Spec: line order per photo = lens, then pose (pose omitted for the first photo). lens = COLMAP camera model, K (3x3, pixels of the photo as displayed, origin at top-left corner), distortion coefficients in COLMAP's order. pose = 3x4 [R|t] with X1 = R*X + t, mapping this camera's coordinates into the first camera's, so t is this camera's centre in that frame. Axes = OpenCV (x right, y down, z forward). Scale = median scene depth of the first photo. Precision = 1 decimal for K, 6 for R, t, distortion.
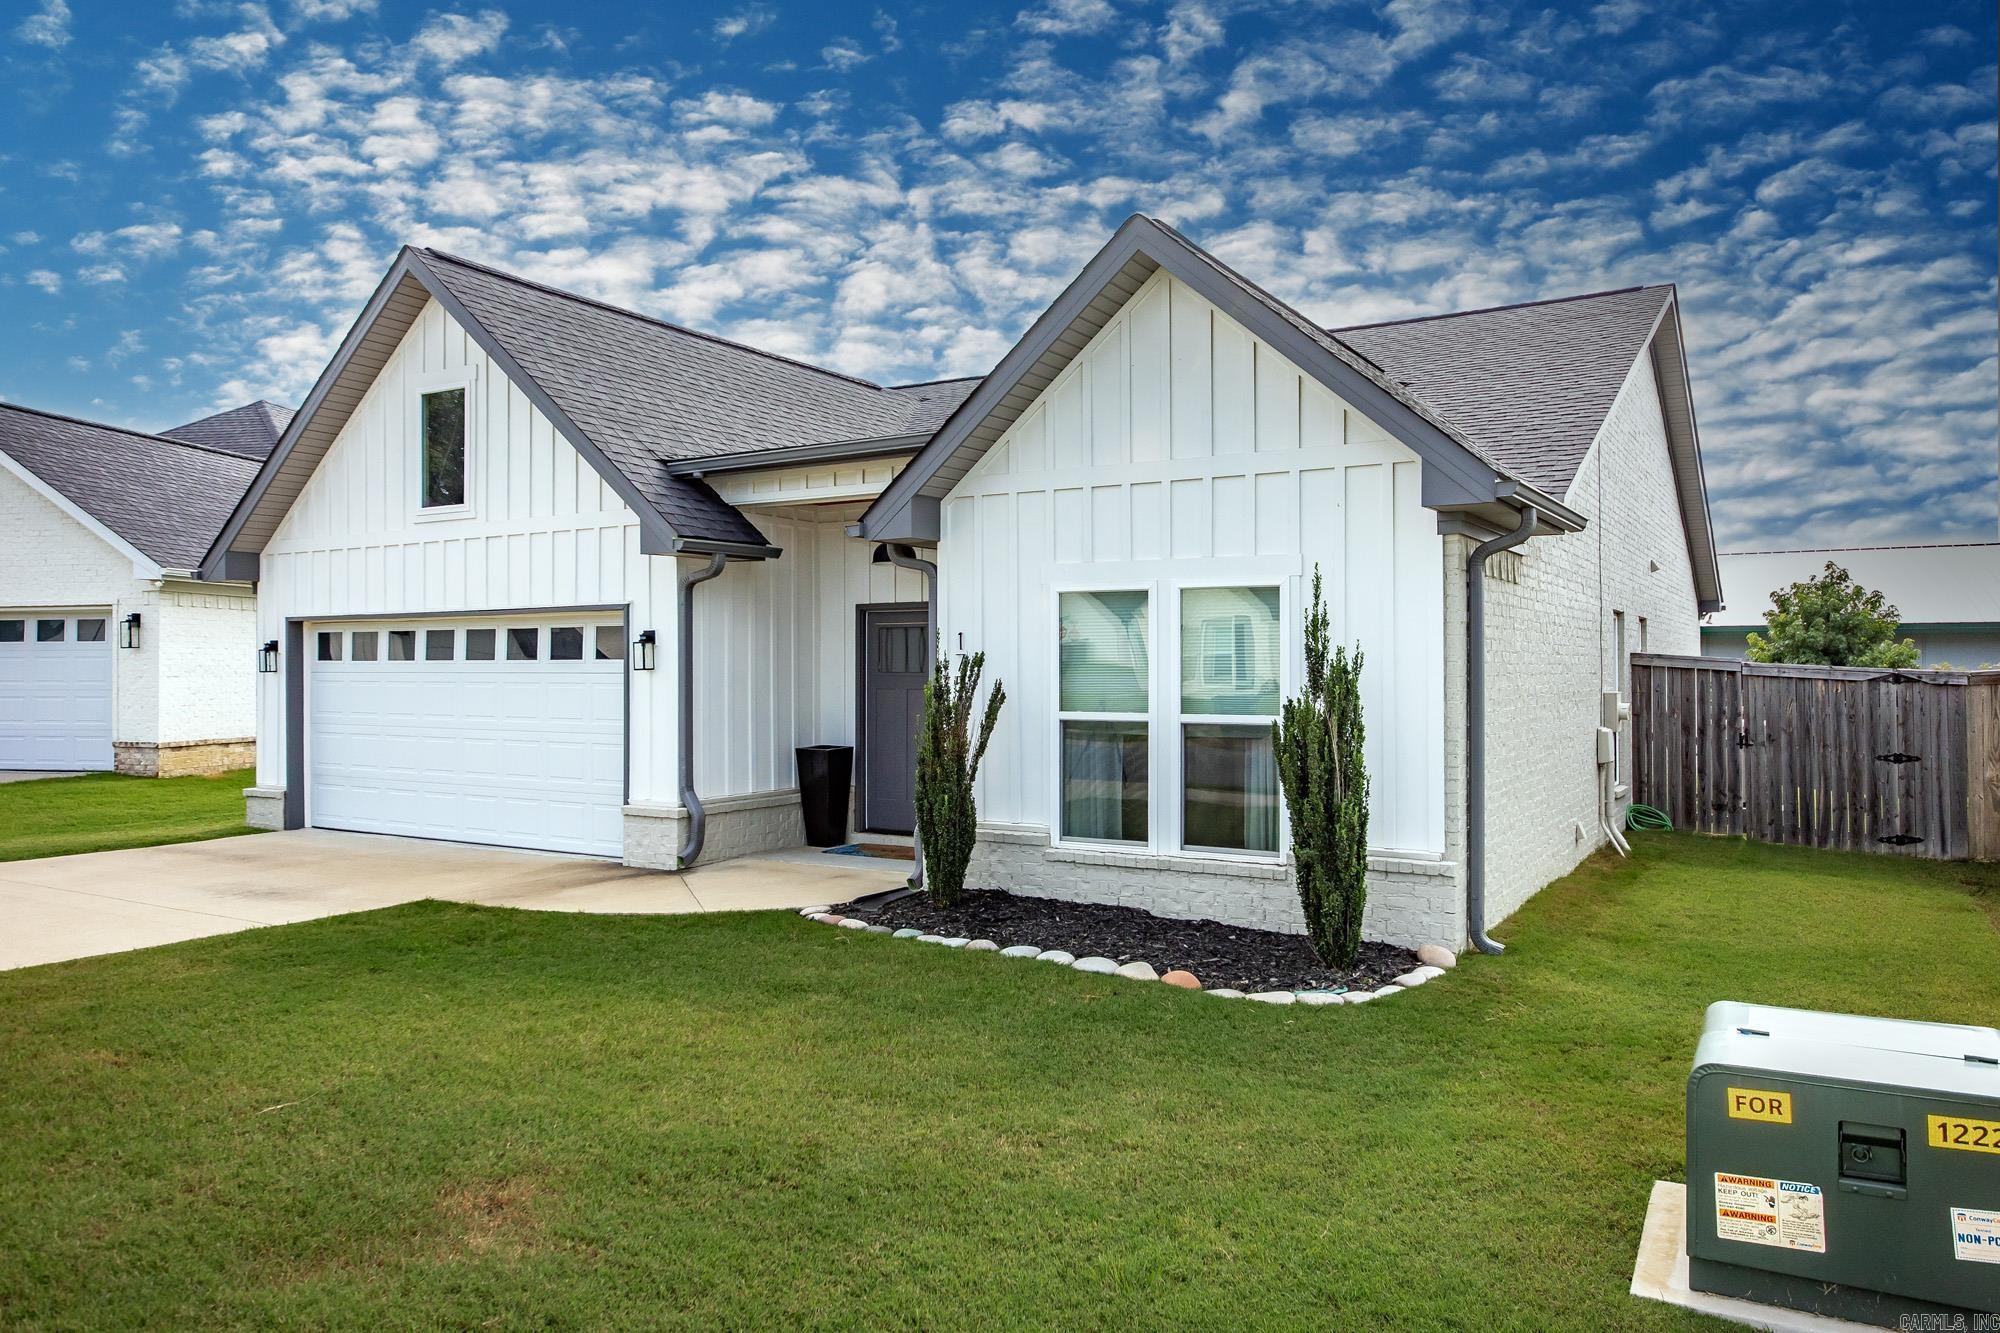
lens RADIAL K [[1386.7, 0, 1000.9], [0, 1386.7, 662.2], [0, 0, 1]] dist [0.000298, 0.000231]
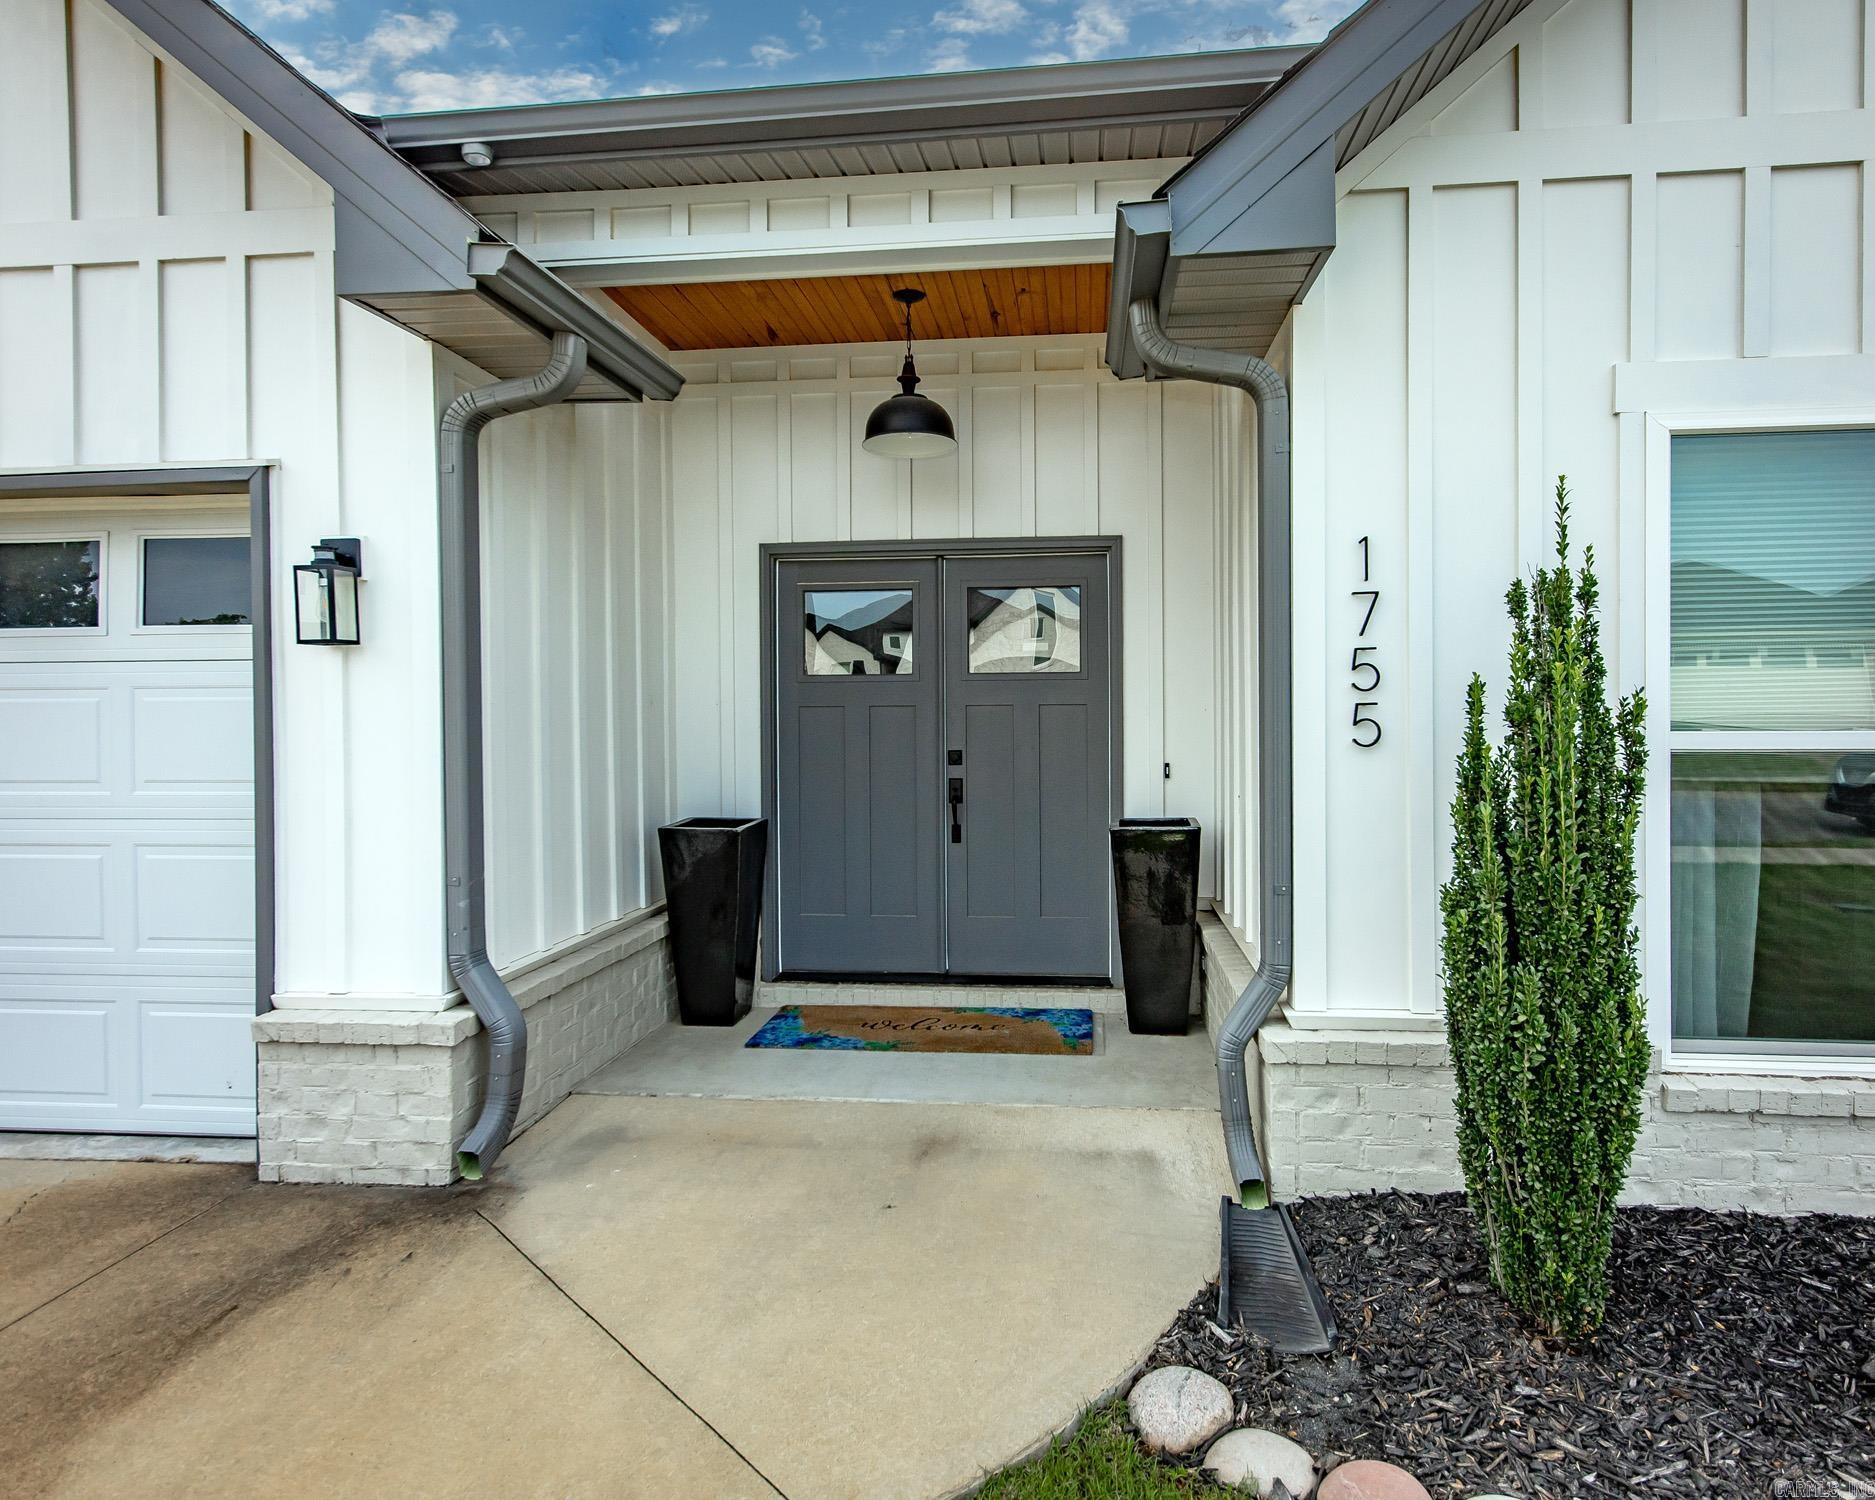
lens RADIAL K [[1034.4, 0, 985.8], [0, 1034.4, 723.5], [0, 0, 1]] dist [0.002644, 0.000685]
pose [[0.899249, -0.012308, 0.437264, -0.219102], [0.005286, 0.999837, 0.017271, 0.021910], [-0.437405, -0.013220, 0.899167, 0.672988]]
